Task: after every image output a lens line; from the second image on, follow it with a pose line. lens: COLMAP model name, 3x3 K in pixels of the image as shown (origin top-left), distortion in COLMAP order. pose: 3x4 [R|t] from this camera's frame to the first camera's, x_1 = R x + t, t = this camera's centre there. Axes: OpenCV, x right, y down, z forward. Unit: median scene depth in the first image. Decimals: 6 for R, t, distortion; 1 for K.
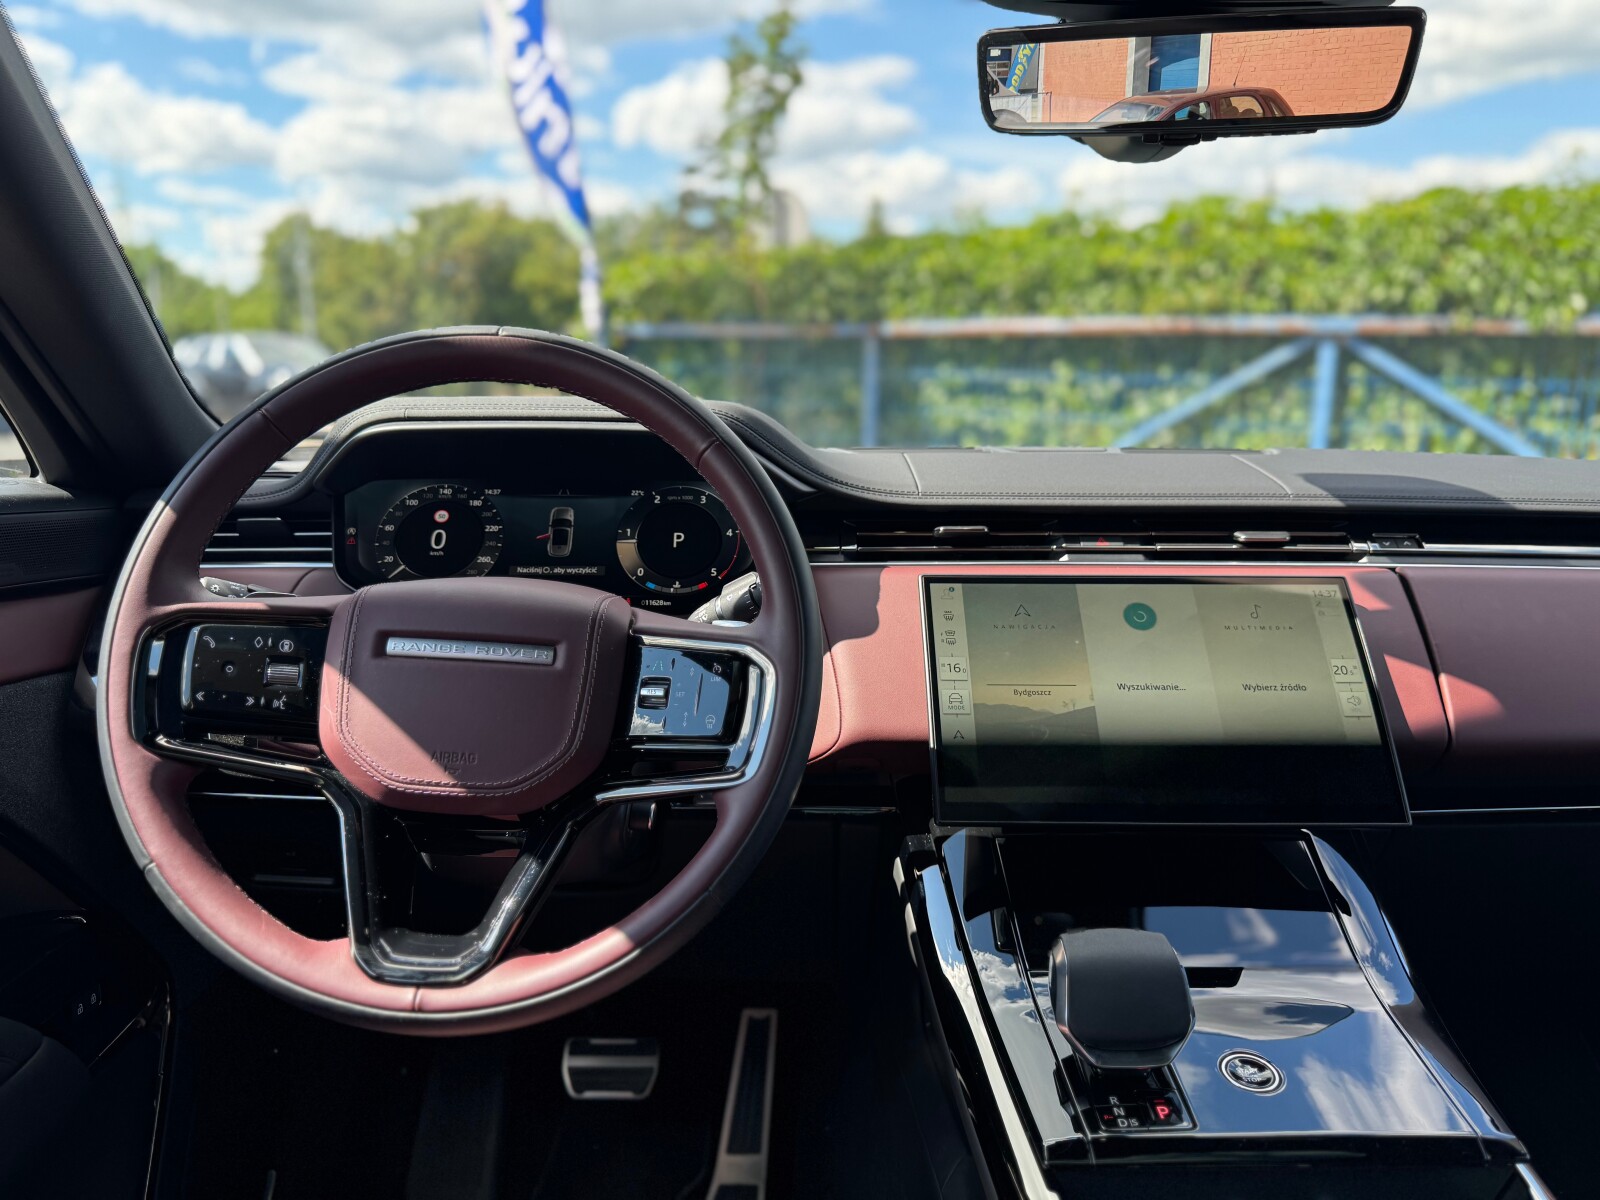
lens RADIAL K [[1145.7, 0, 799.7], [0, 1145.7, 620.8], [0, 0, 1]] dist [0.055338, -0.114555]
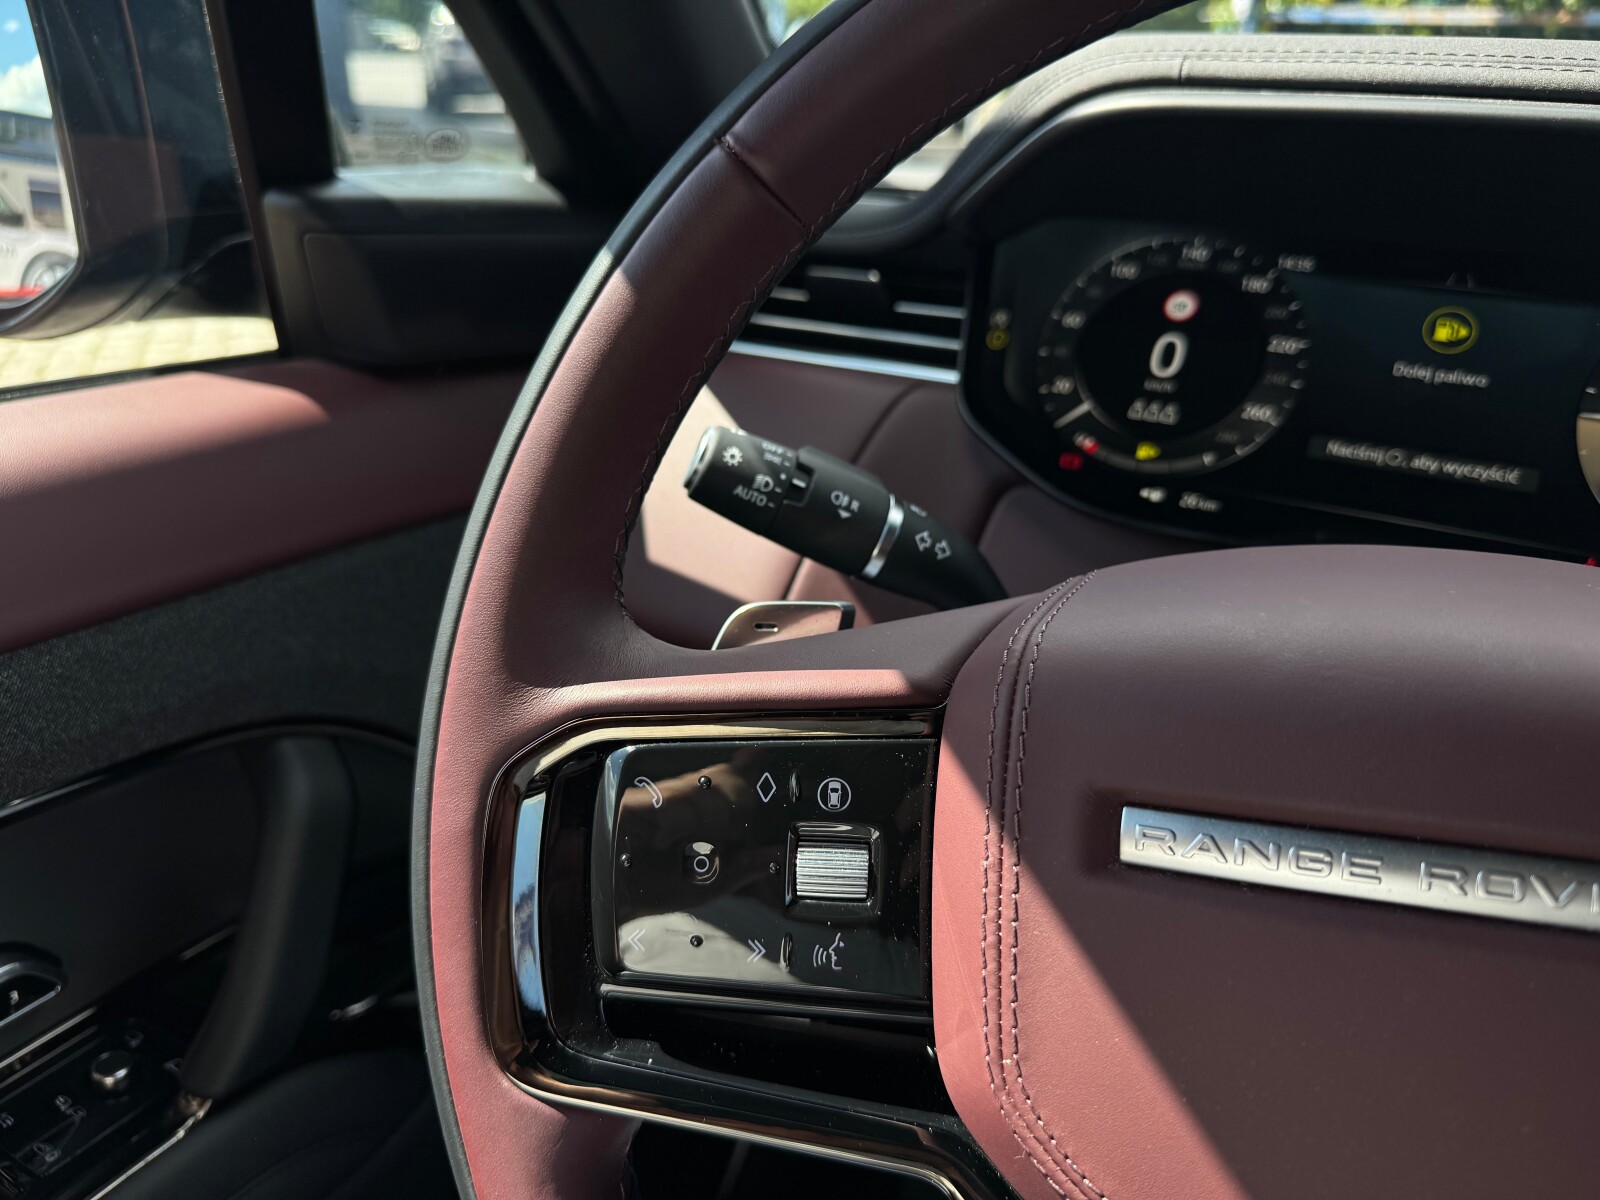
lens RADIAL K [[1169.8, 0, 800.0], [0, 1169.8, 600.0], [0, 0, 1]] dist [-0.003780, -0.066807]
pose [[0.884517, 0.215687, -0.413652, -0.224720], [-0.128656, 0.965097, 0.228114, -0.063415], [0.448416, -0.148552, 0.881394, 0.479685]]
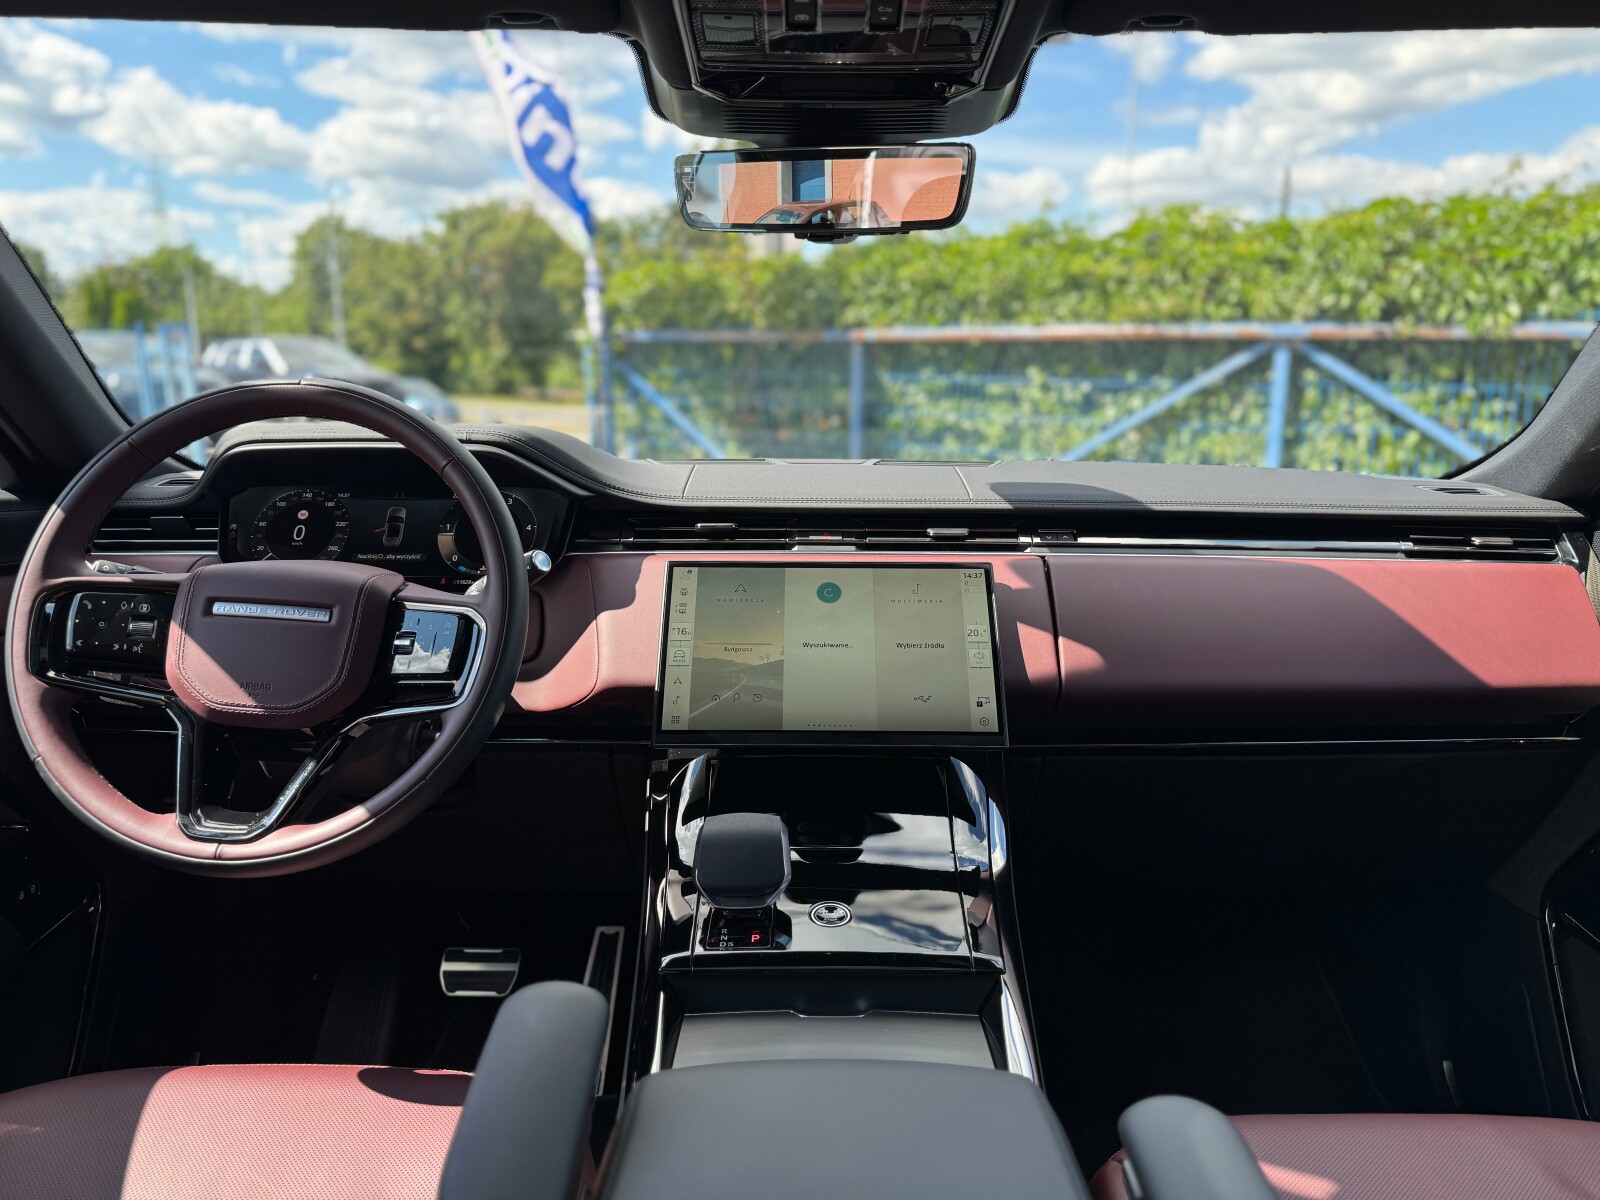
lens RADIAL K [[1132.0, 0, 809.0], [0, 1132.0, 611.9], [0, 0, 1]] dist [0.053246, -0.092298]
pose [[0.999914, 0.001811, -0.013016, 0.272036], [-0.001863, 0.999990, -0.004015, 0.021884], [0.013008, 0.004039, 0.999907, -0.265952]]
